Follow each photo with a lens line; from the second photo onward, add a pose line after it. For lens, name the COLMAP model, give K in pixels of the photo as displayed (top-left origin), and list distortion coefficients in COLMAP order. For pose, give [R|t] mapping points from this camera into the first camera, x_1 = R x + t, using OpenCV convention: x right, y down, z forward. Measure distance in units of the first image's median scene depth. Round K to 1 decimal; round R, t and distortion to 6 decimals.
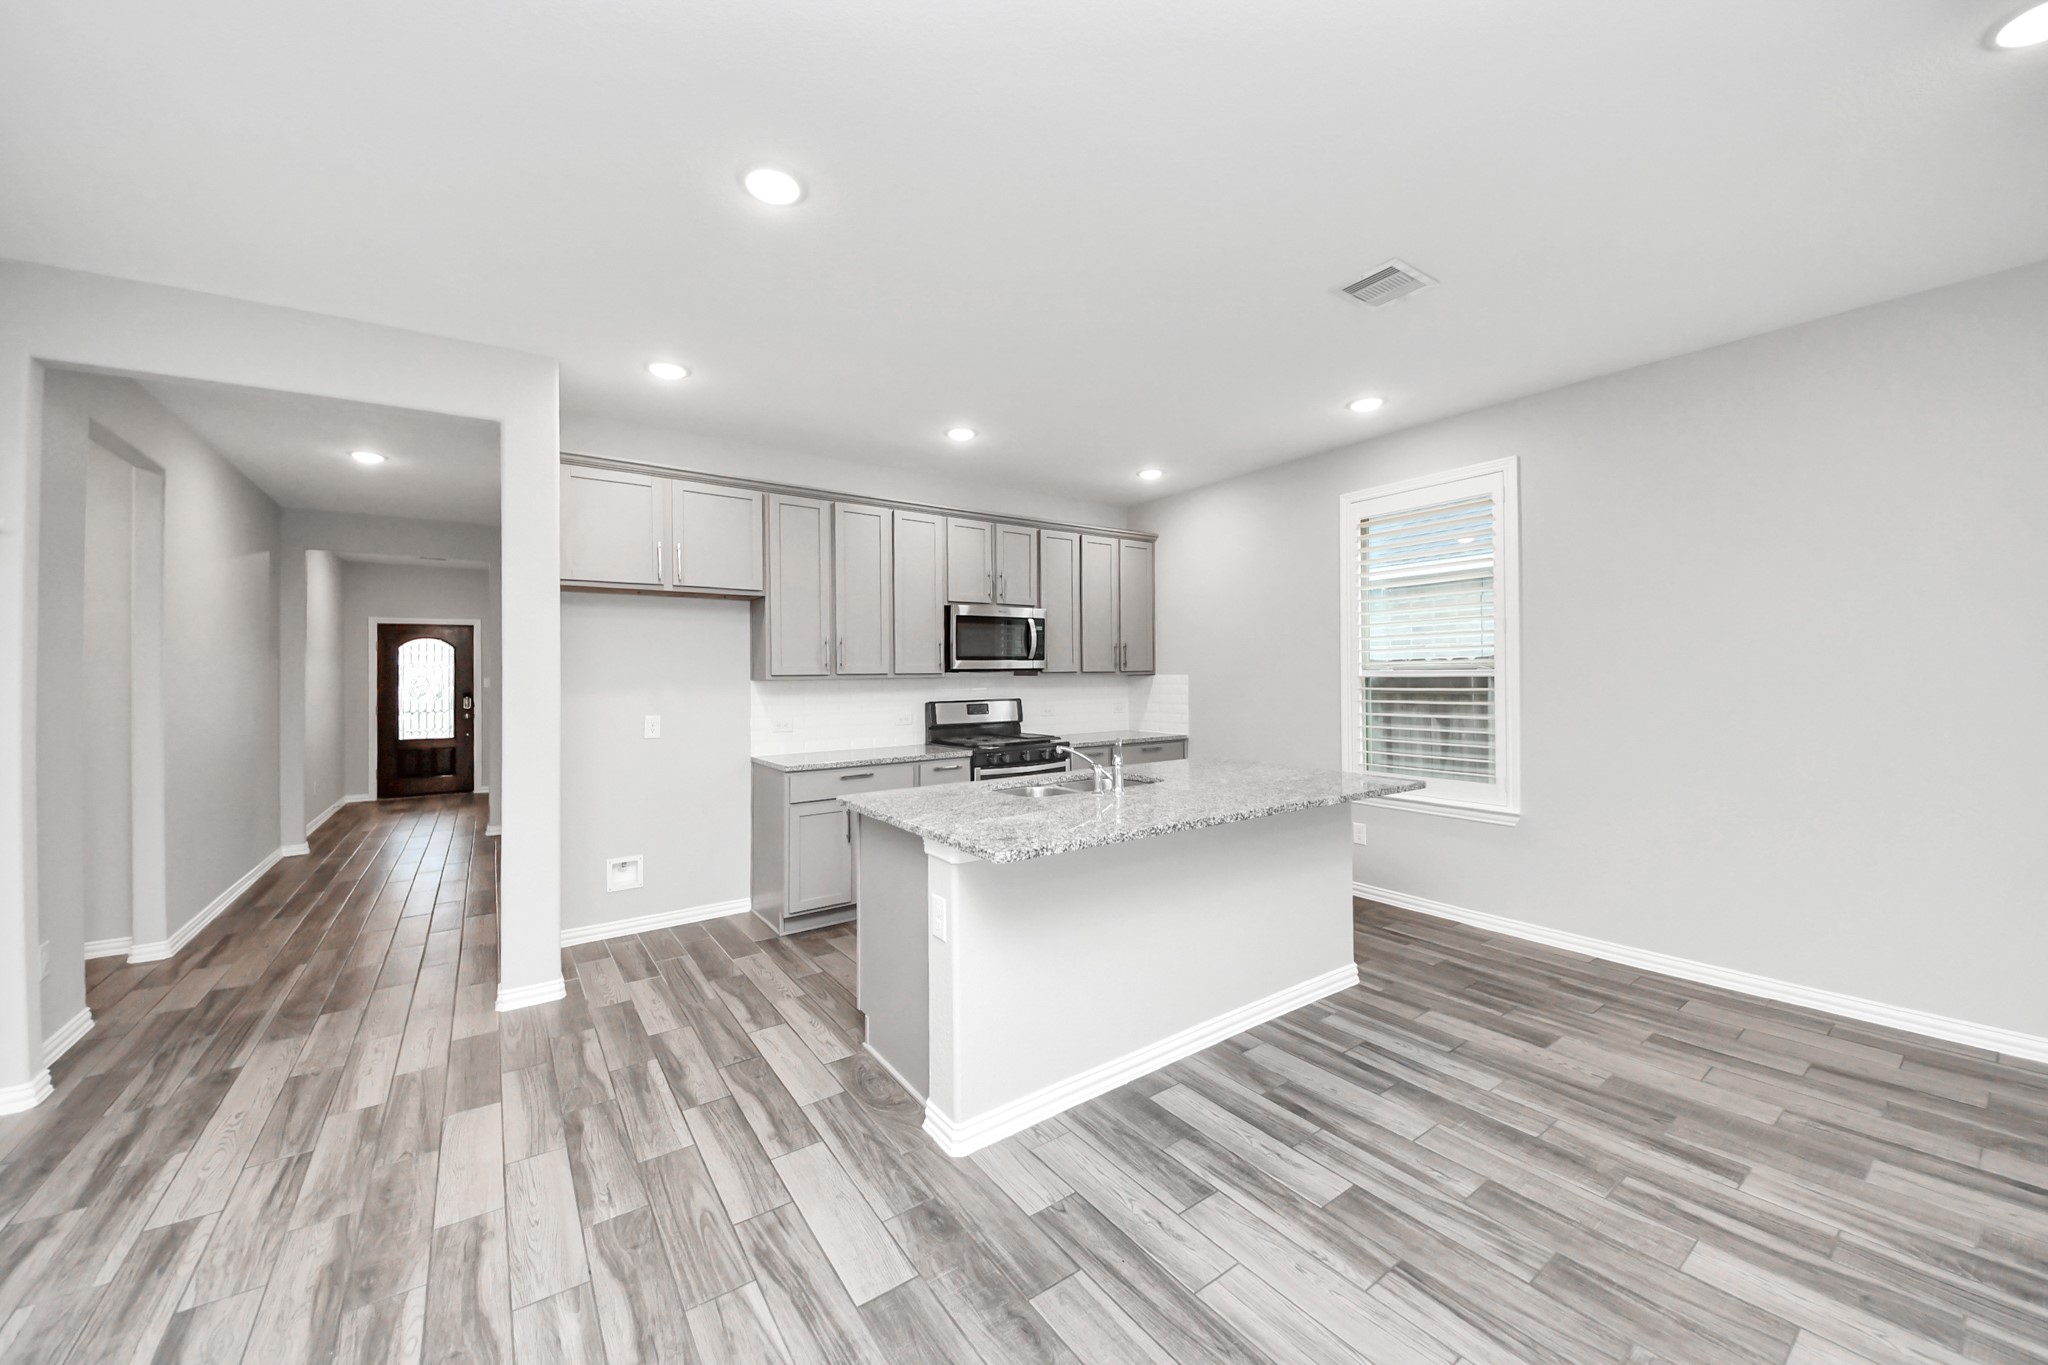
lens RADIAL K [[743.0, 0, 1018.8], [0, 743.0, 670.4], [0, 0, 1]] dist [0.014003, -0.011671]
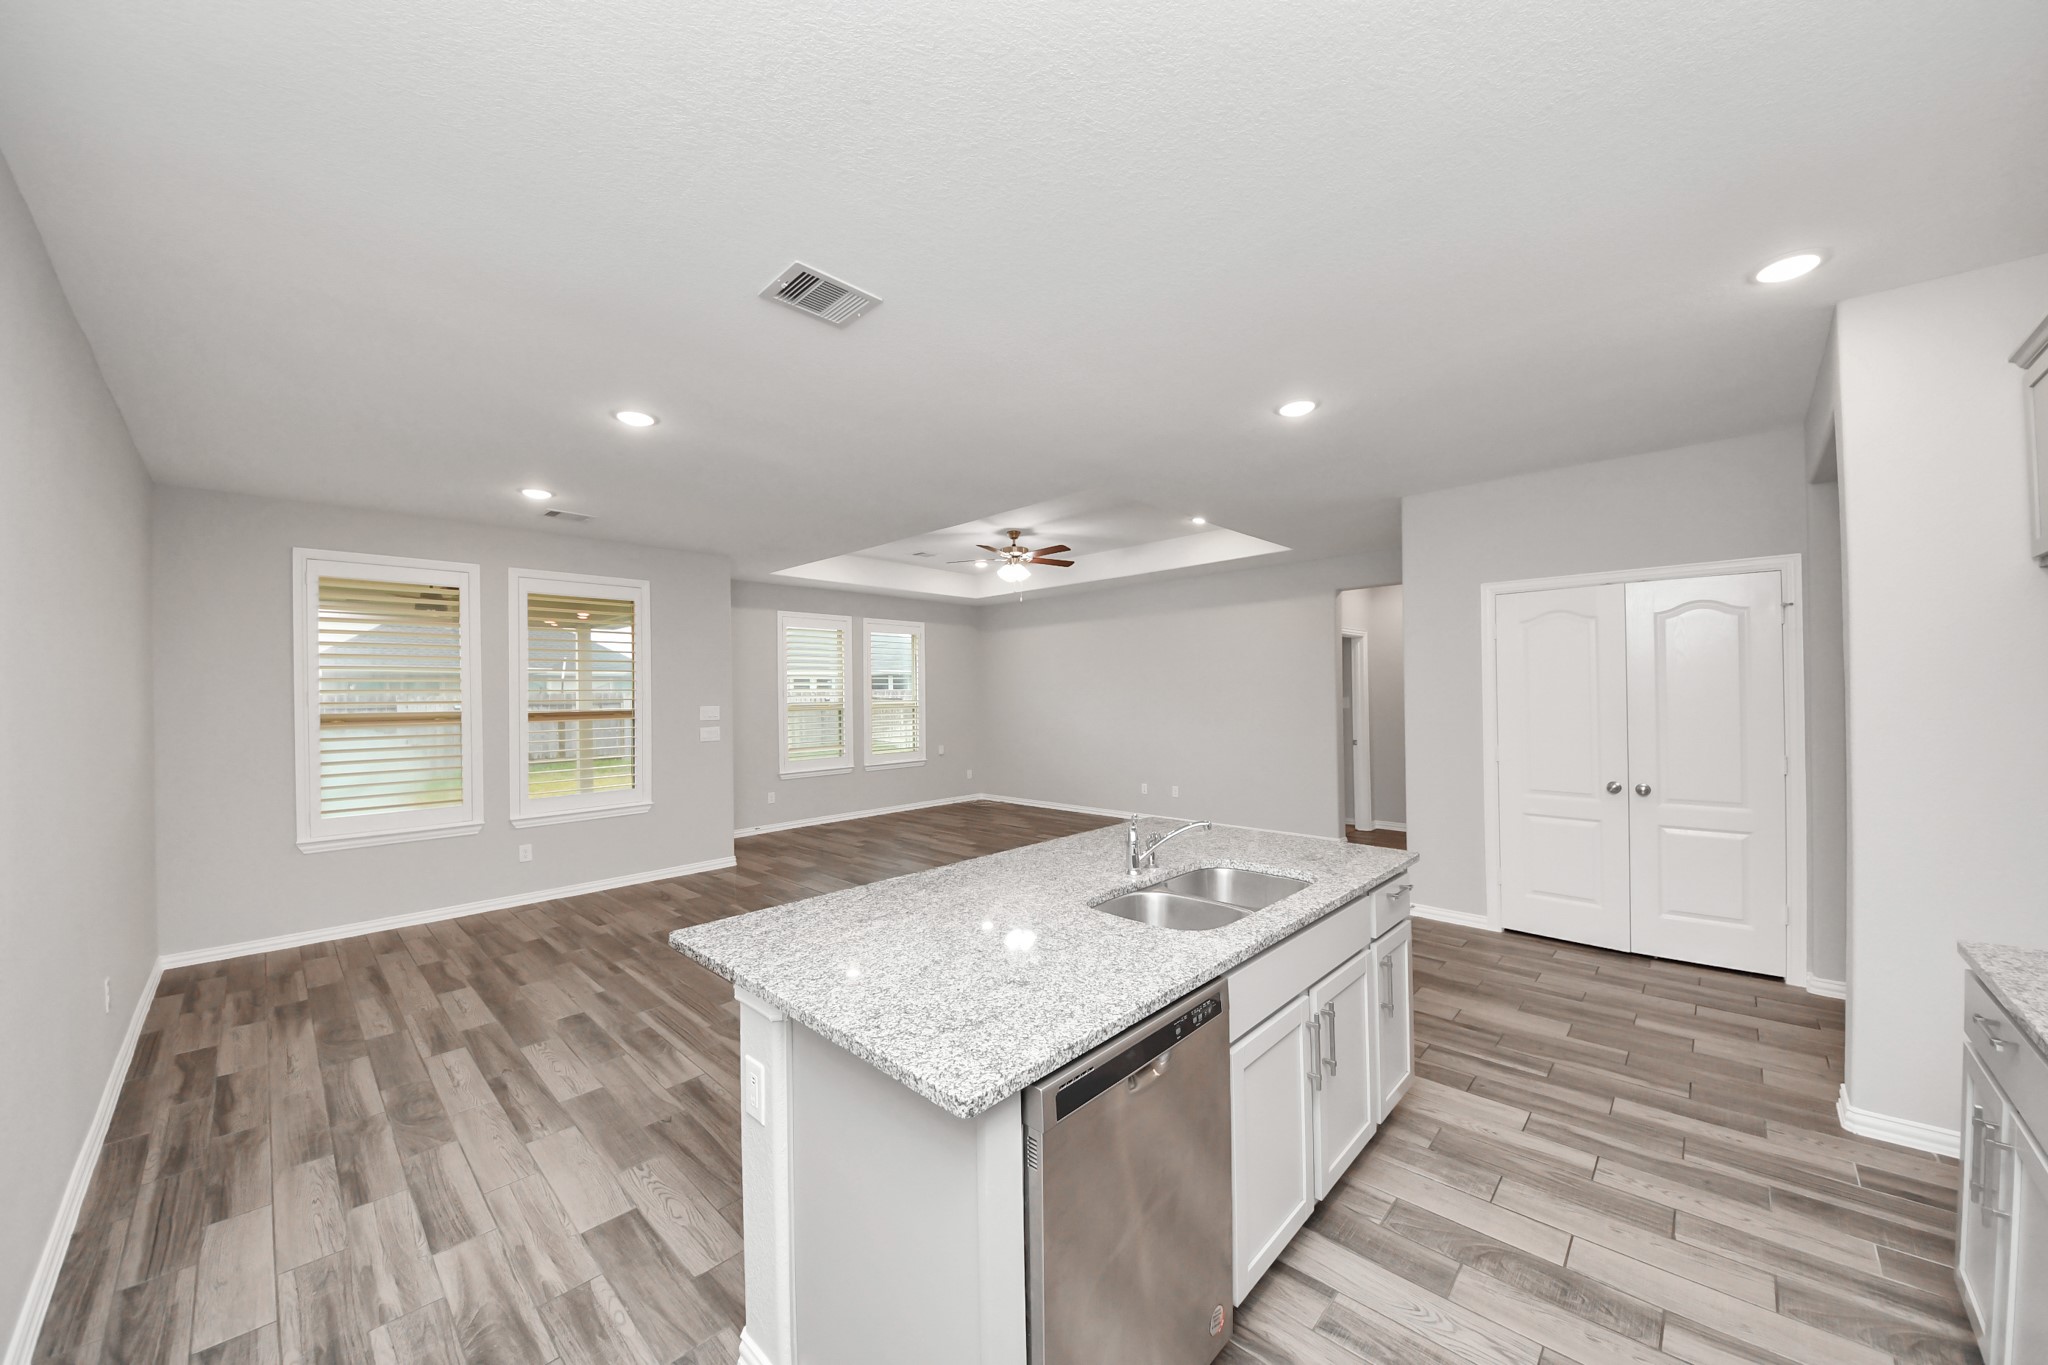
lens RADIAL K [[743.0, 0, 1018.8], [0, 743.0, 670.4], [0, 0, 1]] dist [0.014003, -0.011671]
pose [[-0.982024, 0.016989, -0.187987, 0.460048], [0.023513, 0.999194, -0.032526, -0.045018], [0.187283, -0.036361, -0.981633, 1.989270]]
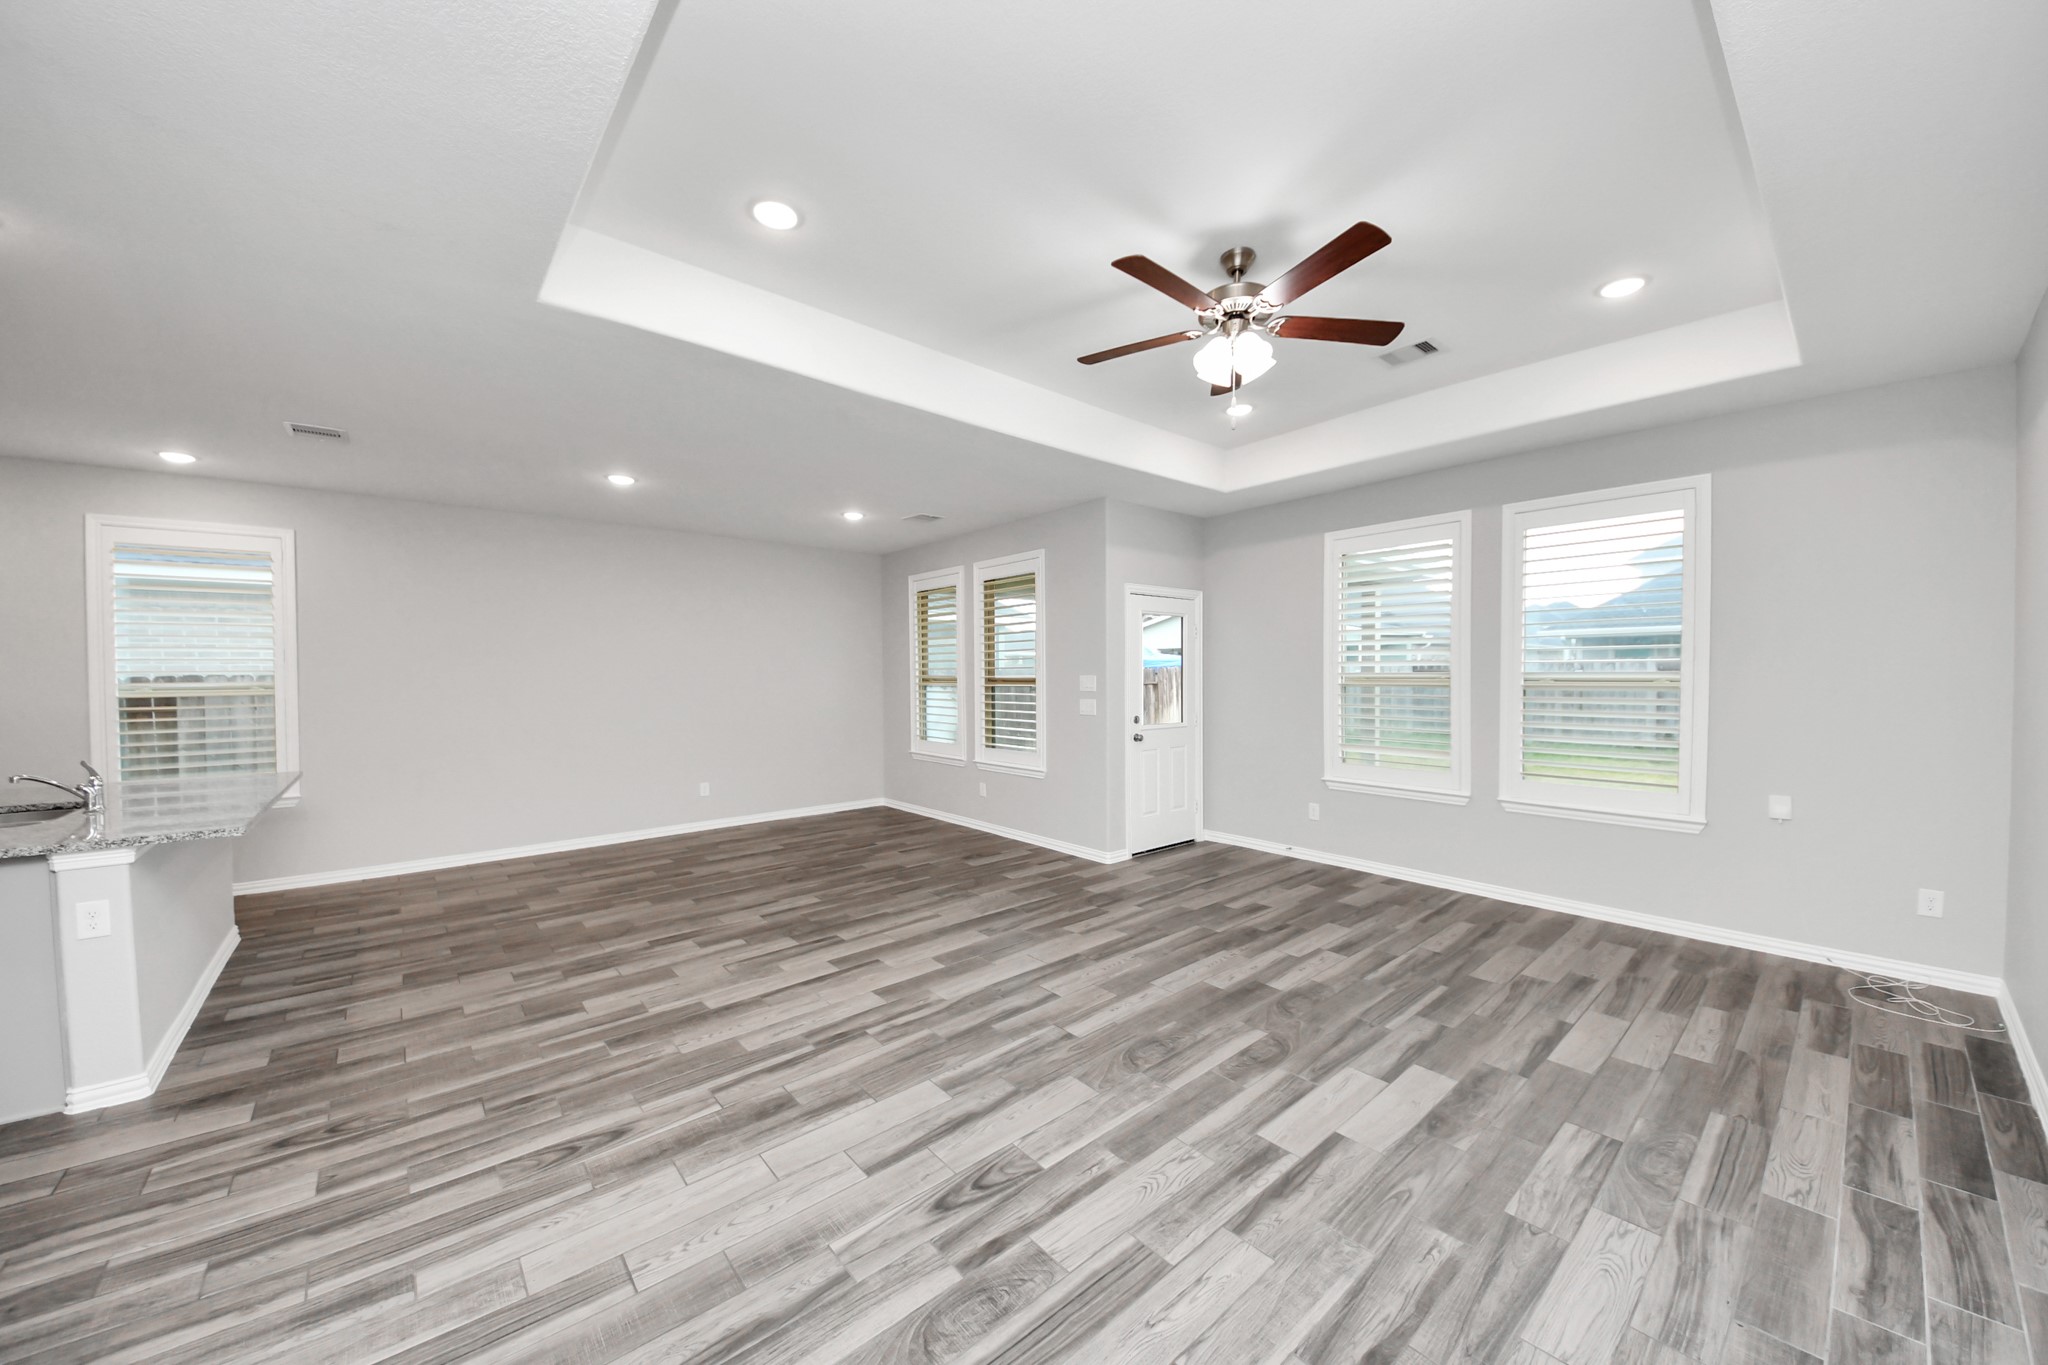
lens RADIAL K [[723.7, 0, 1039.5], [0, 723.7, 694.0], [0, 0, 1]] dist [-0.023487, -0.000394]
pose [[-0.120056, -0.018616, 0.992593, -1.109288], [0.002752, 0.999814, 0.019084, -0.018325], [-0.992763, 0.005023, -0.119982, -0.261303]]
